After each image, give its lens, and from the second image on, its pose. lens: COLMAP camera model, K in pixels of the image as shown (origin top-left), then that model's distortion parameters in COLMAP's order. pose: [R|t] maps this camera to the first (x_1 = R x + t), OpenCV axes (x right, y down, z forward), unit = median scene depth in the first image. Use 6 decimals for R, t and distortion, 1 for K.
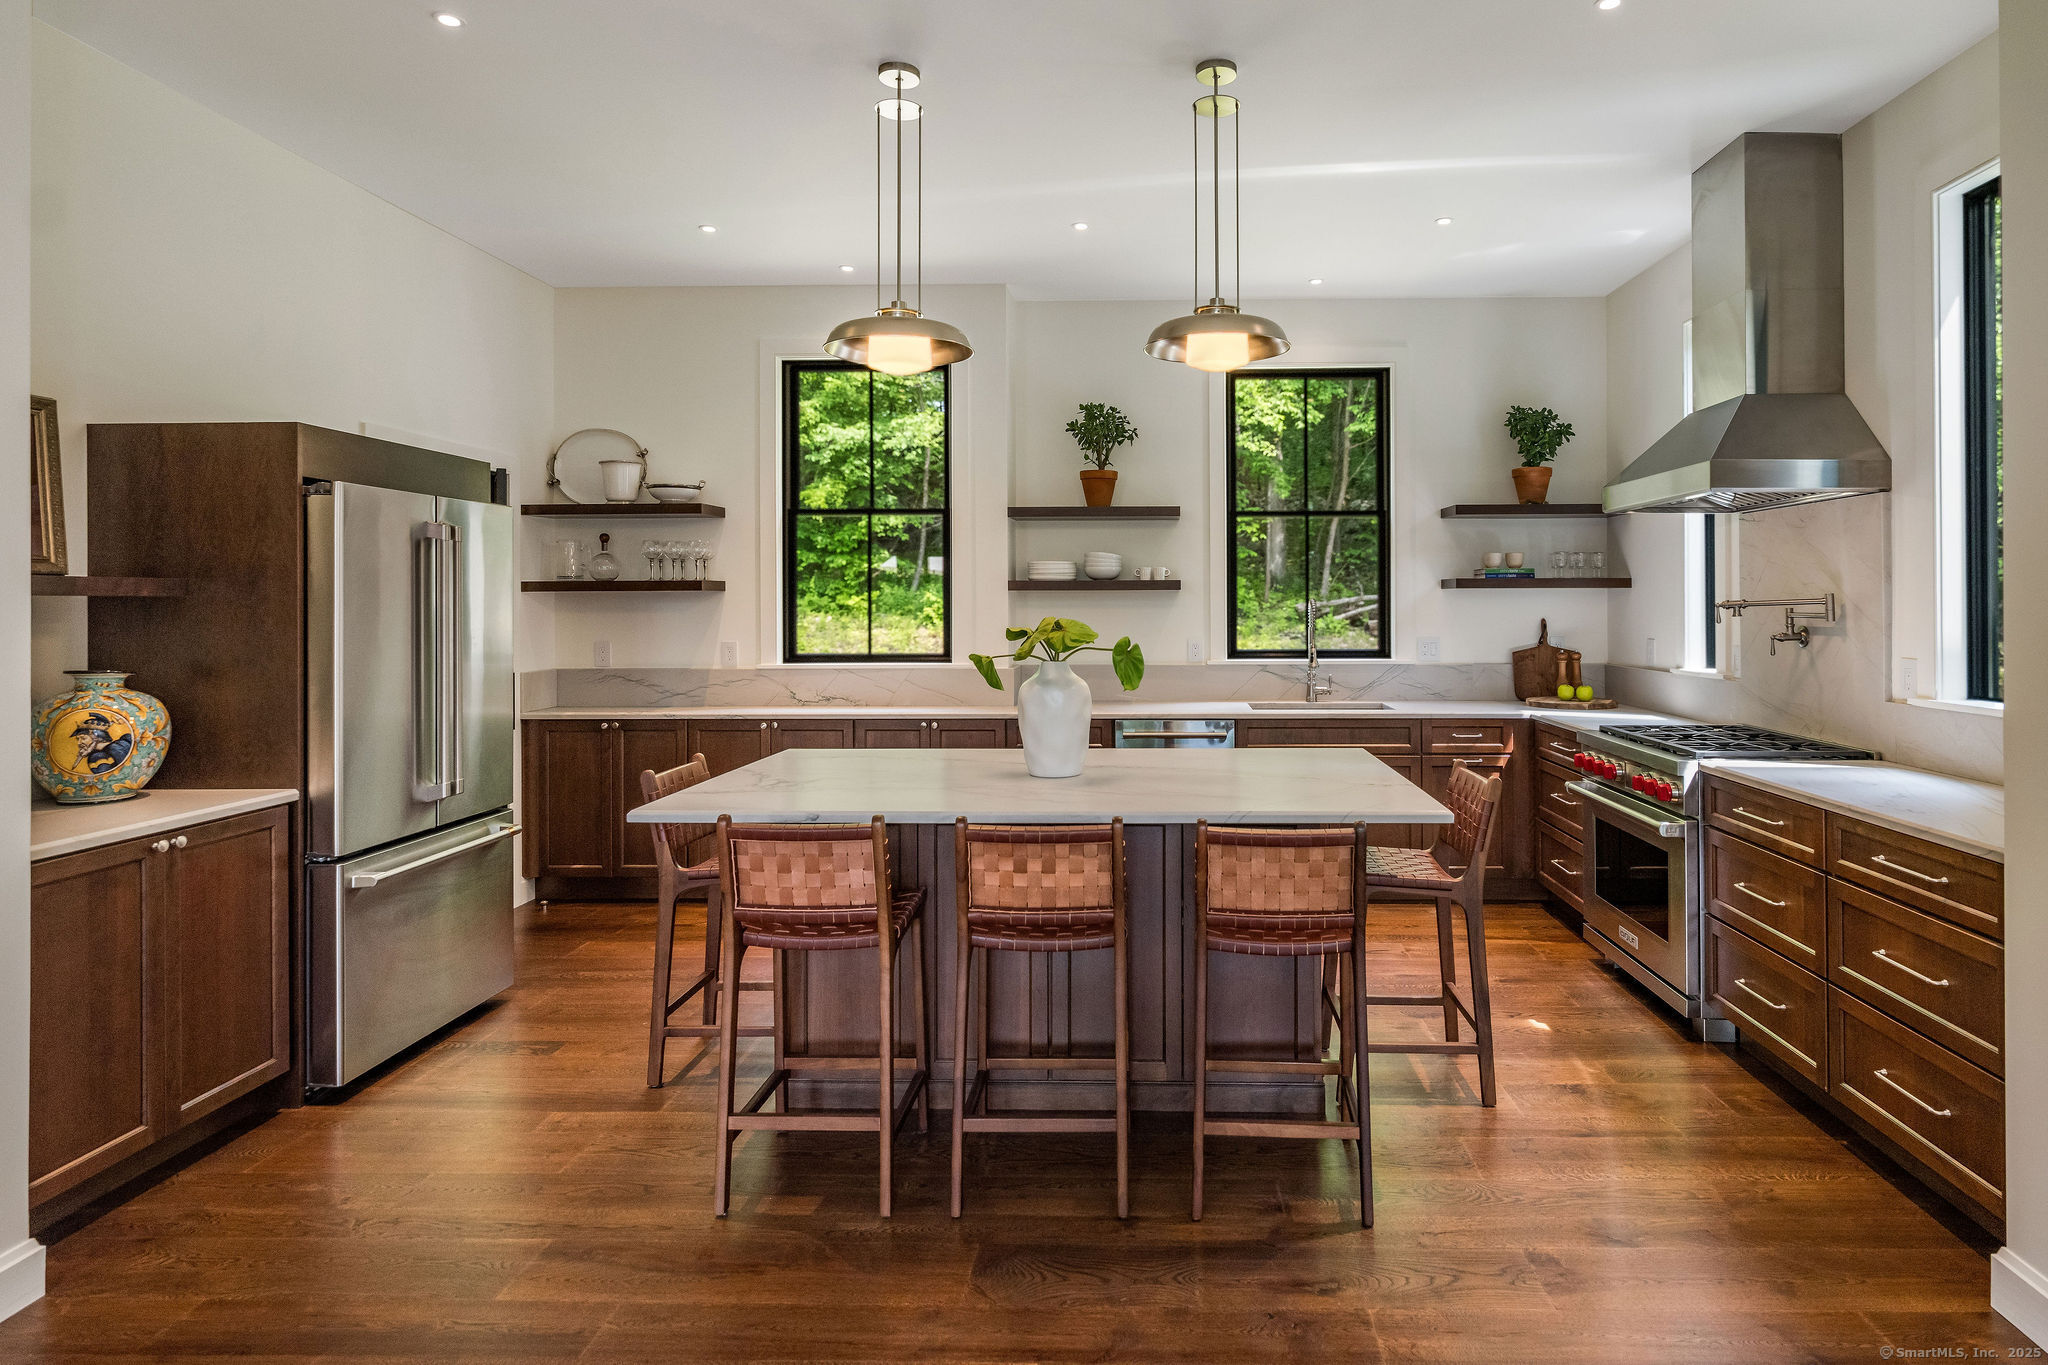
lens RADIAL K [[1170.0, 0, 1120.2], [0, 1170.0, 594.4], [0, 0, 1]] dist [-0.000779, 0.000273]
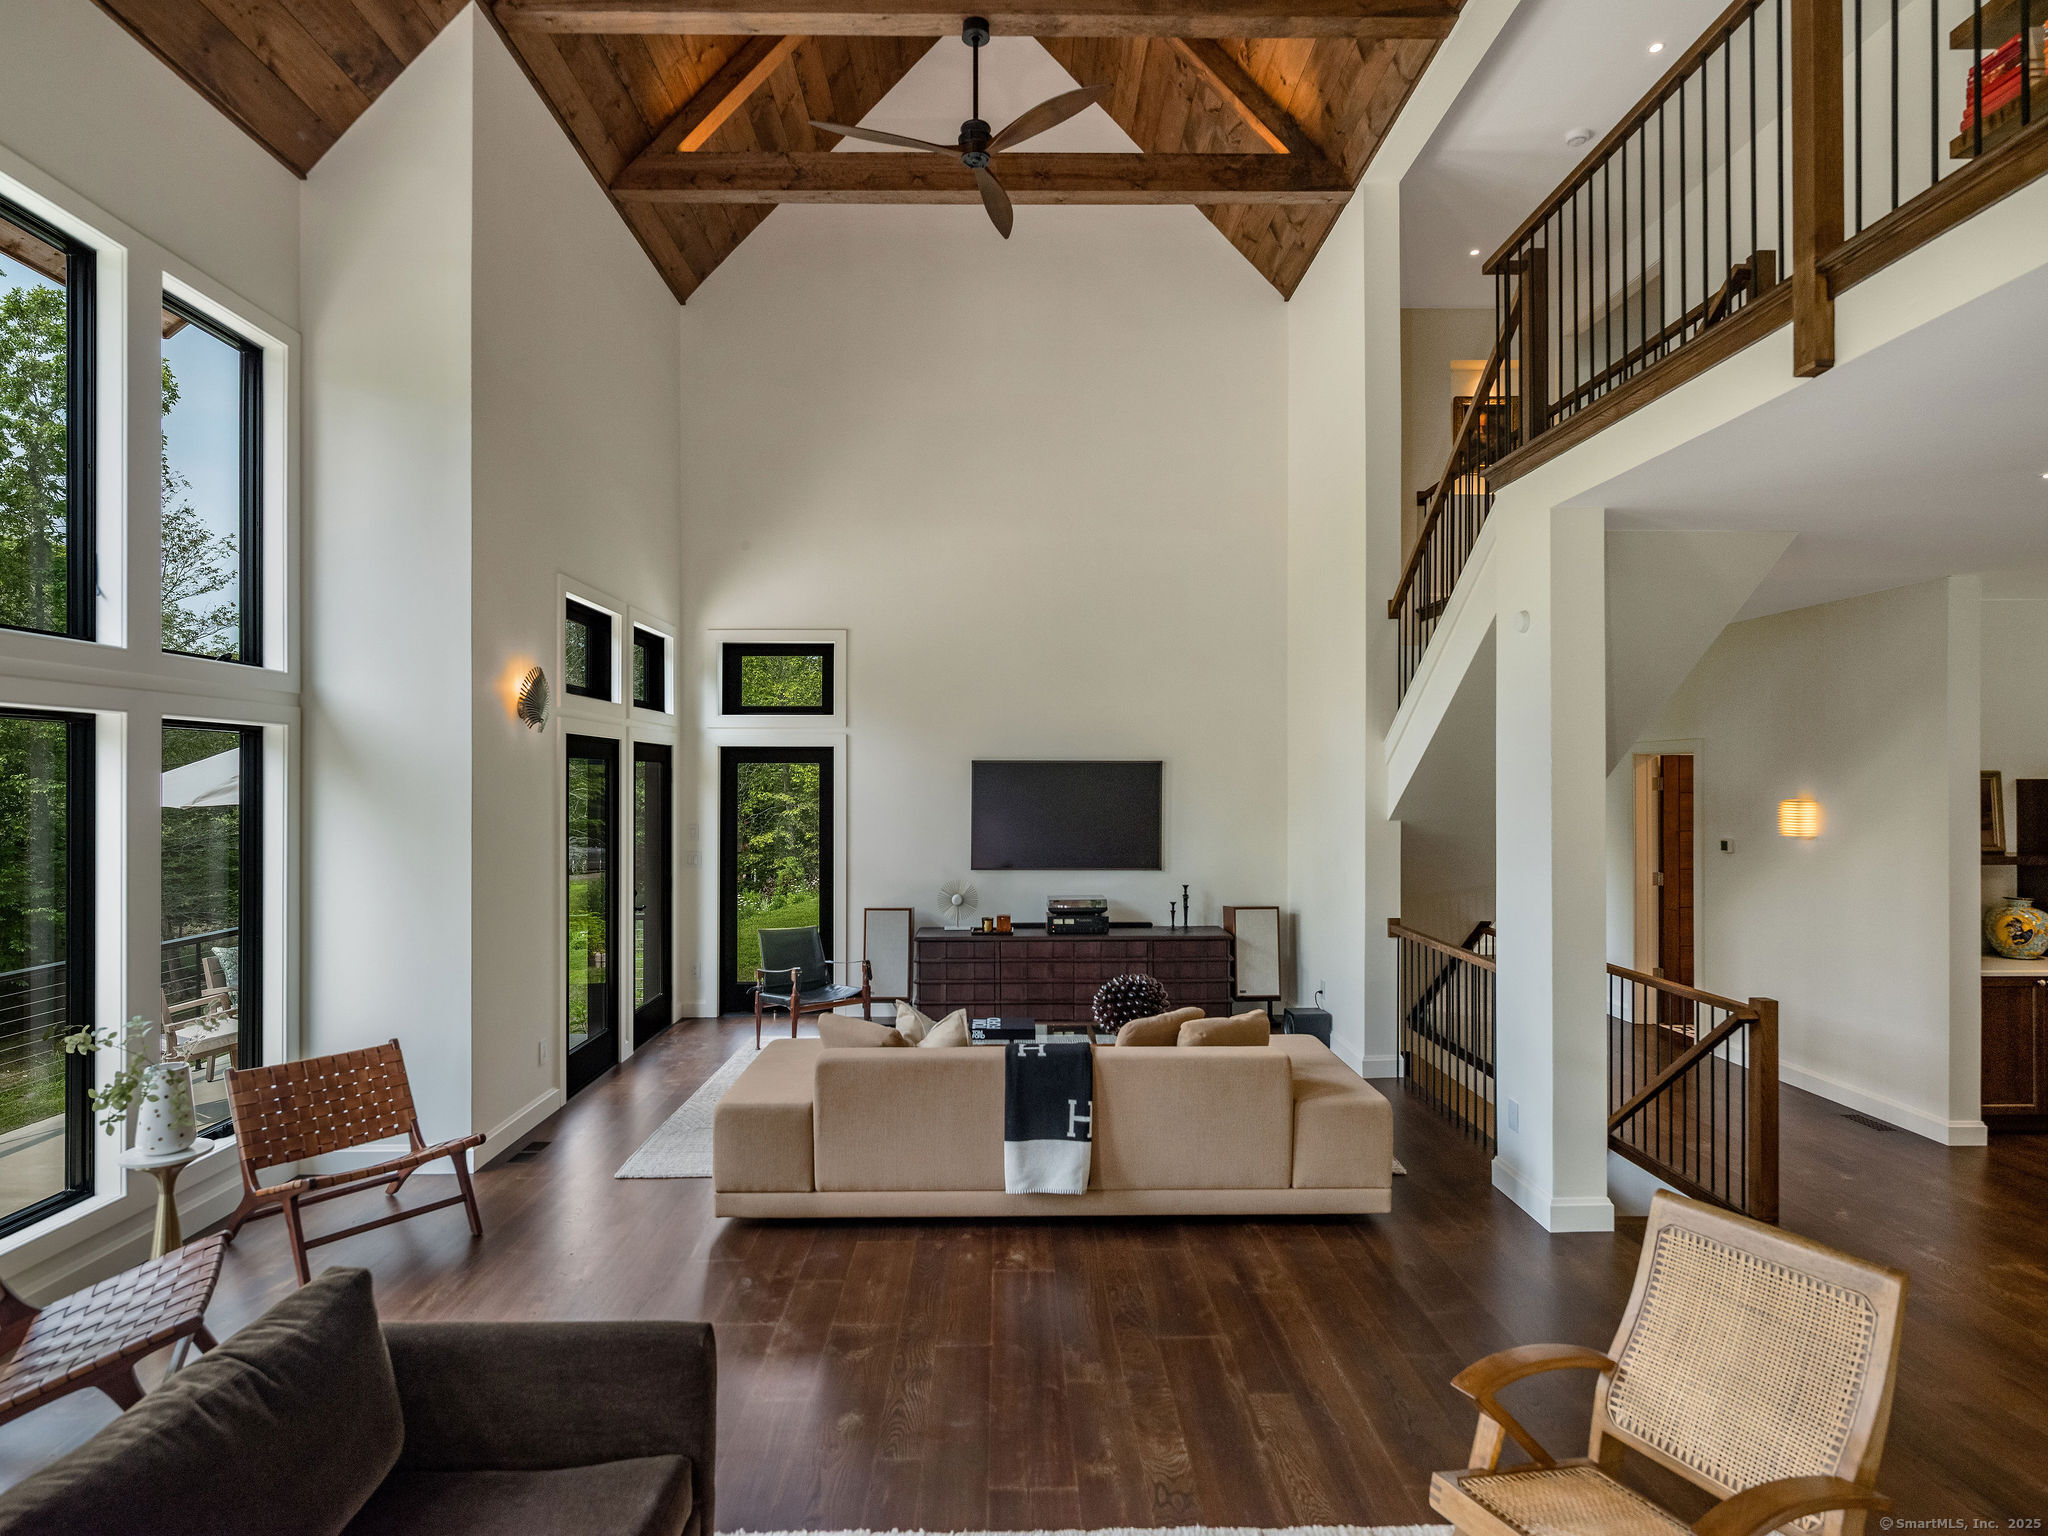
lens RADIAL K [[1104.0, 0, 1021.2], [0, 1104.0, 771.6], [0, 0, 1]] dist [0.003094, 0.000561]
pose [[0.054705, -0.007275, -0.998476, 0.592102], [0.009922, 0.999928, -0.006742, -0.095534], [0.998453, -0.009538, 0.054773, -0.526370]]
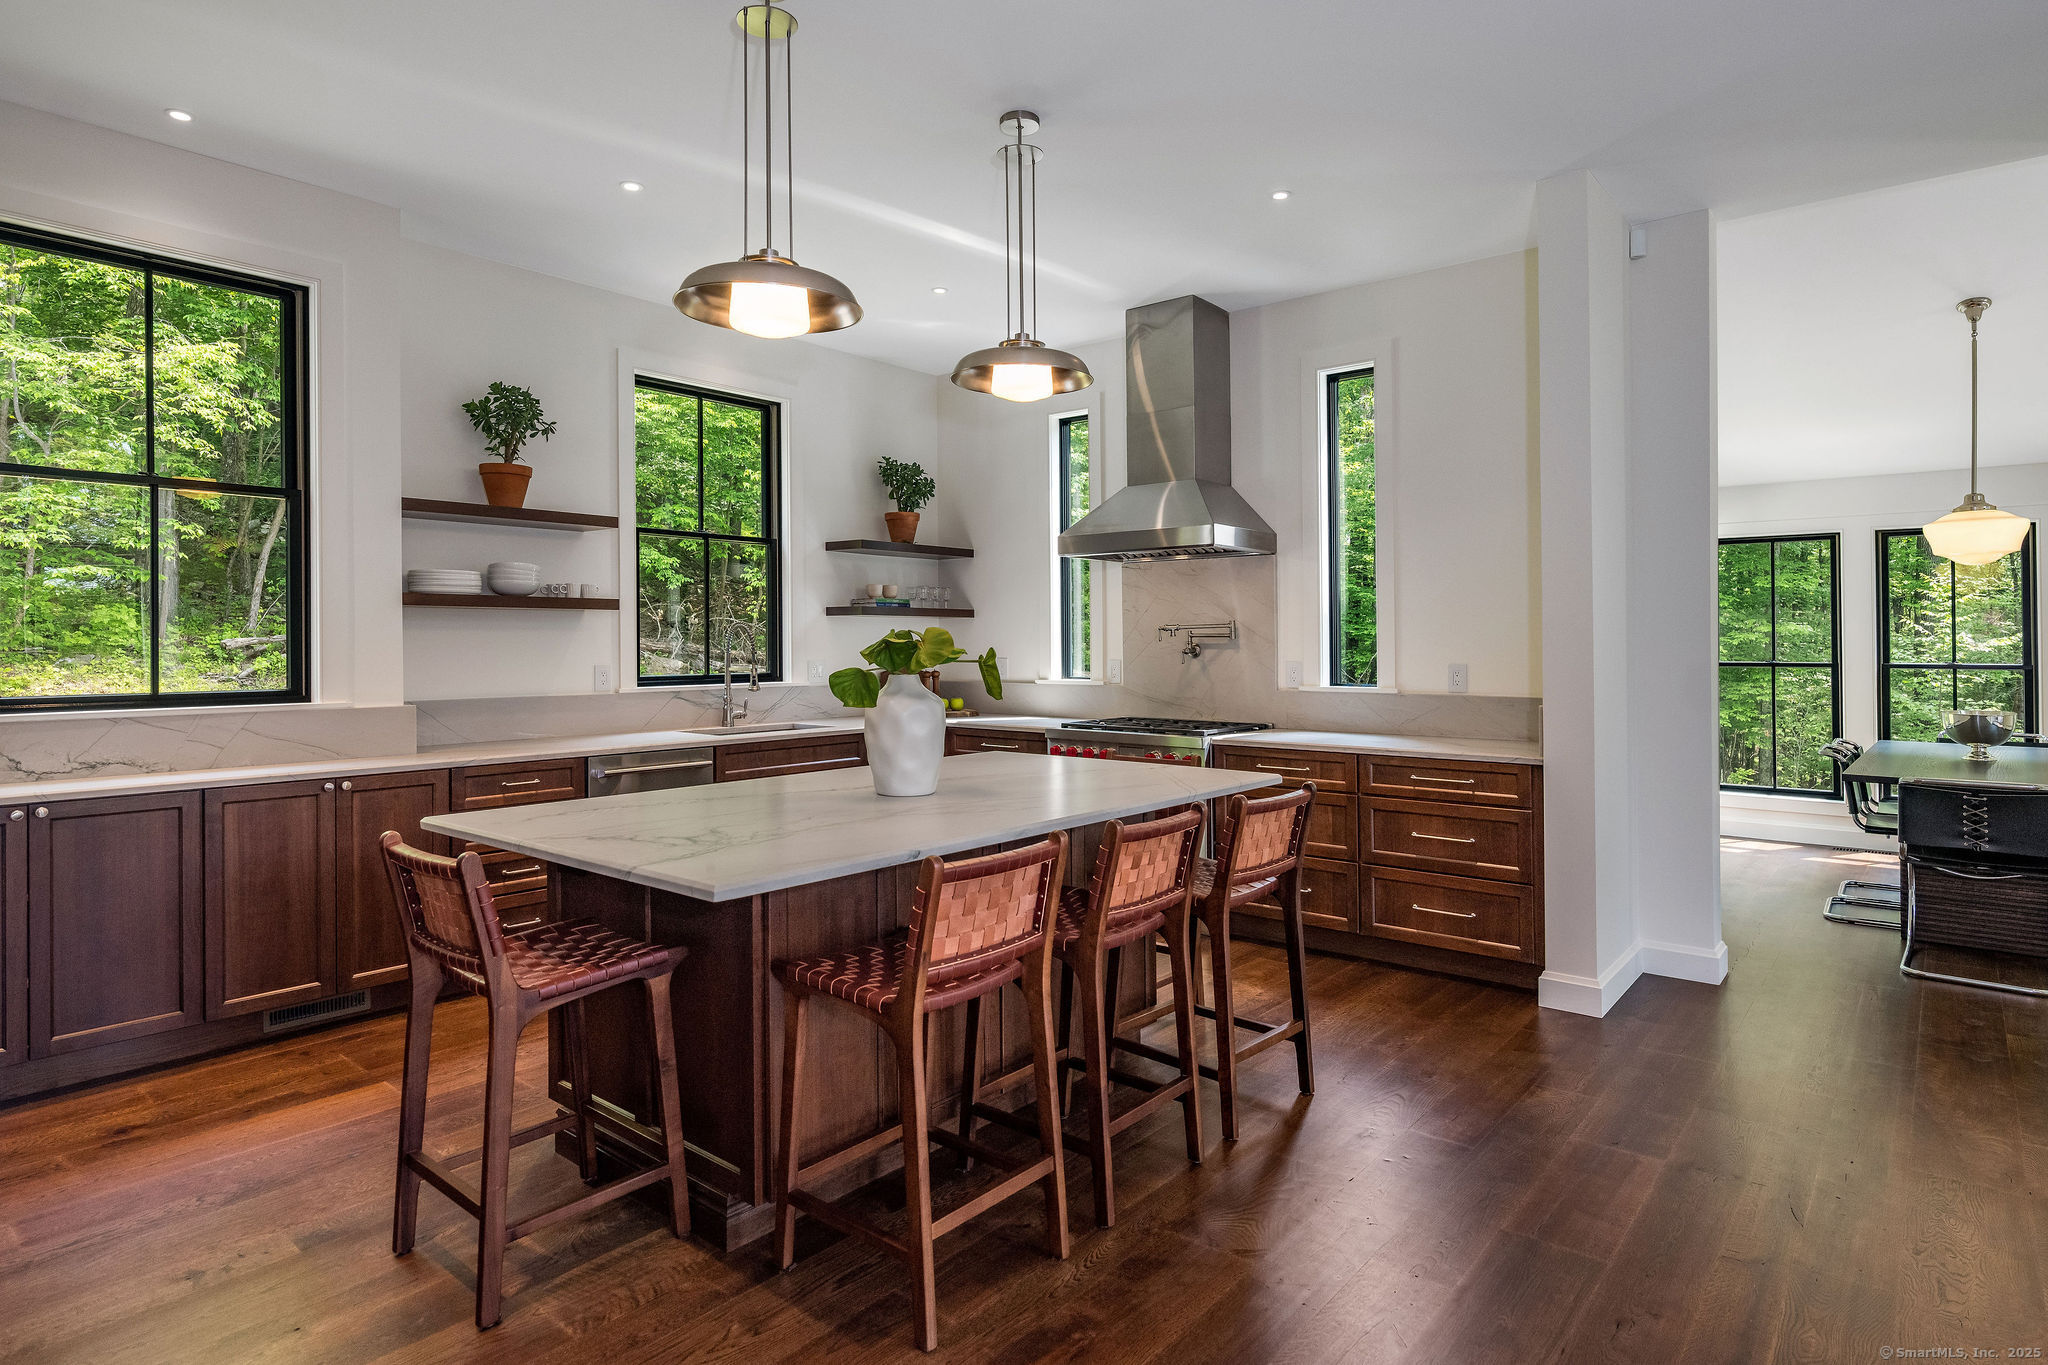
lens RADIAL K [[1108.8, 0, 1037.7], [0, 1108.8, 642.0], [0, 0, 1]] dist [0.002619, -0.003012]
pose [[0.606891, 0.003587, 0.794777, -0.443601], [-0.007313, 0.999973, 0.001071, 0.018058], [-0.794751, -0.006462, 0.606901, 0.229518]]
